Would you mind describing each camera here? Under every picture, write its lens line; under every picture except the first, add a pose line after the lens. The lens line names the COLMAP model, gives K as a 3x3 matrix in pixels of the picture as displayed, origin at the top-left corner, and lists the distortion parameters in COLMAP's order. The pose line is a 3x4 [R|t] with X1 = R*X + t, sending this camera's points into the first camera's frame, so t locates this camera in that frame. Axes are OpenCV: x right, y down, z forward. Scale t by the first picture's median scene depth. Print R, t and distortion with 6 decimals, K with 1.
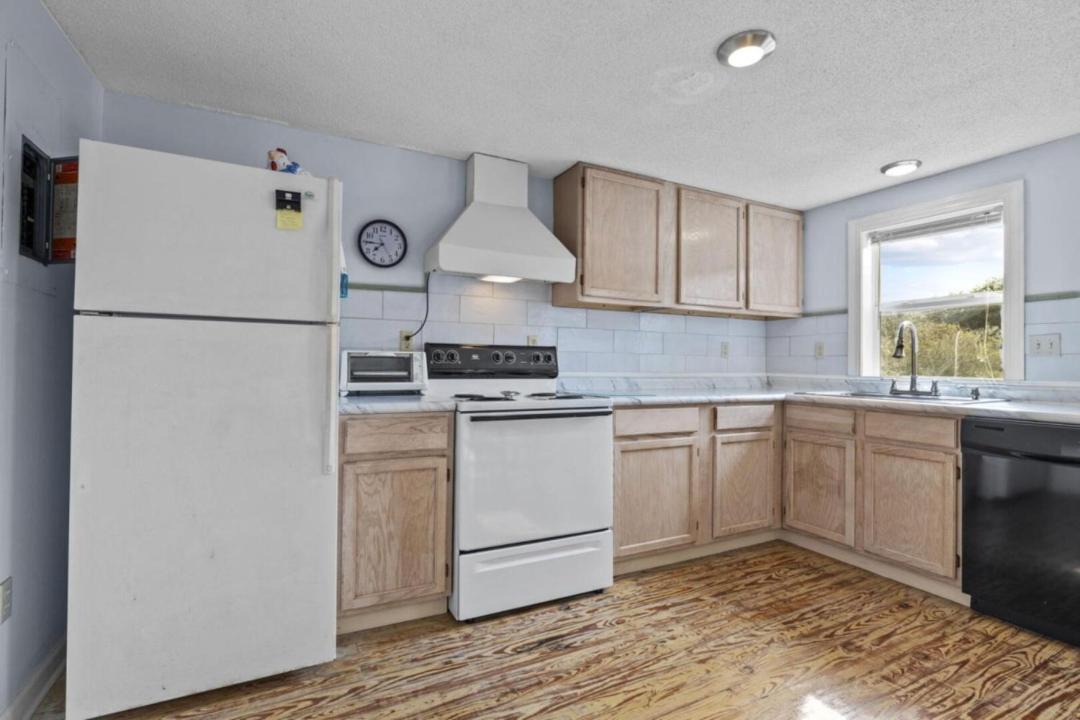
lens RADIAL K [[497.0, 0, 543.6], [0, 497.0, 357.2], [0, 0, 1]] dist [-0.004985, 0.001634]
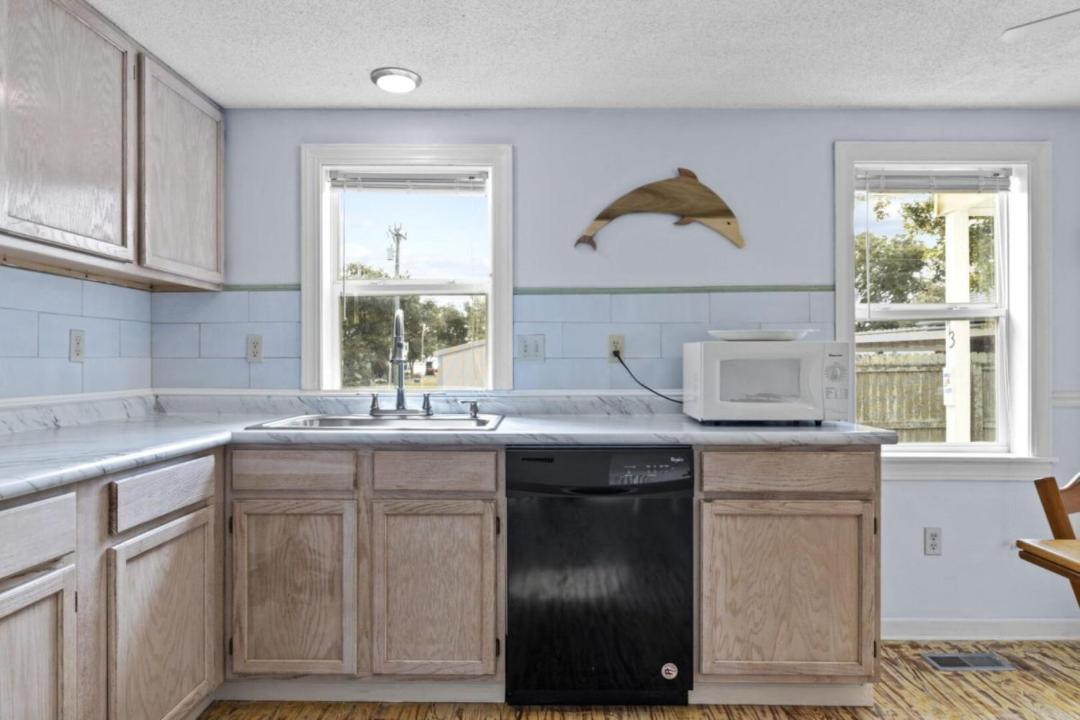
lens RADIAL K [[661.8, 0, 537.4], [0, 661.8, 362.4], [0, 0, 1]] dist [-0.007196, 0.002448]
pose [[0.472898, -0.010432, 0.881056, 0.017438], [-0.006153, 0.999866, 0.015142, -0.014707], [-0.881096, -0.012581, 0.472770, 0.419763]]
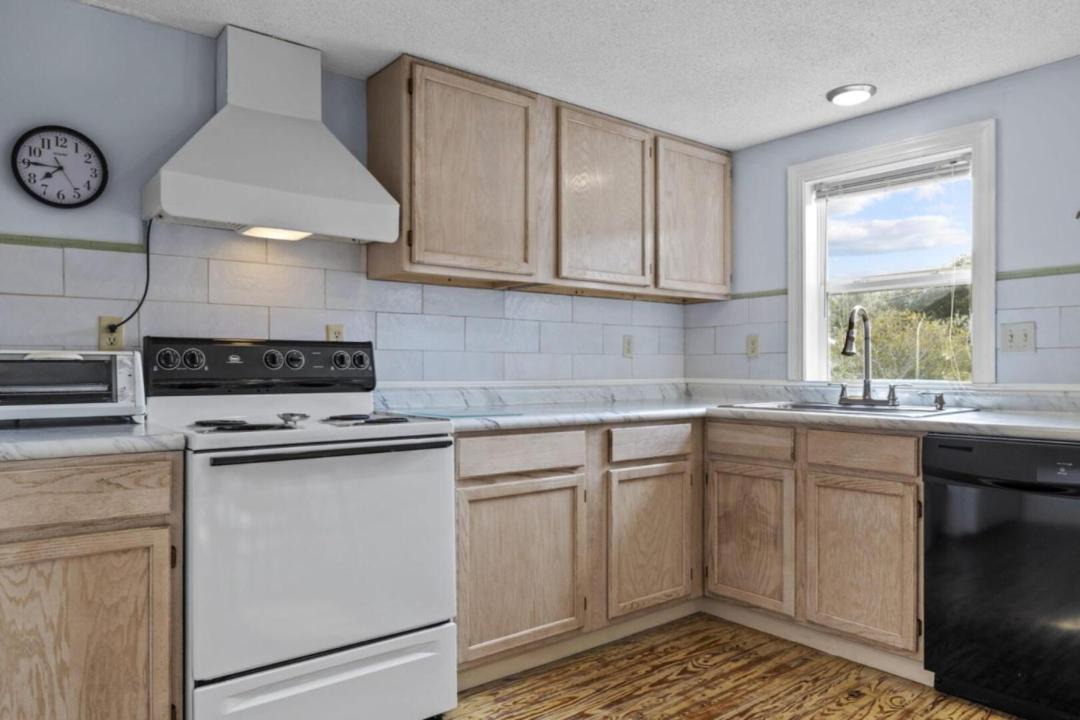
lens RADIAL K [[716.5, 0, 537.5], [0, 716.5, 368.6], [0, 0, 1]] dist [0.005202, -0.002880]
pose [[0.979683, -0.012054, 0.200190, 0.052910], [0.009252, 0.999846, 0.014928, 0.001275], [-0.200339, -0.012772, 0.979643, 0.053591]]
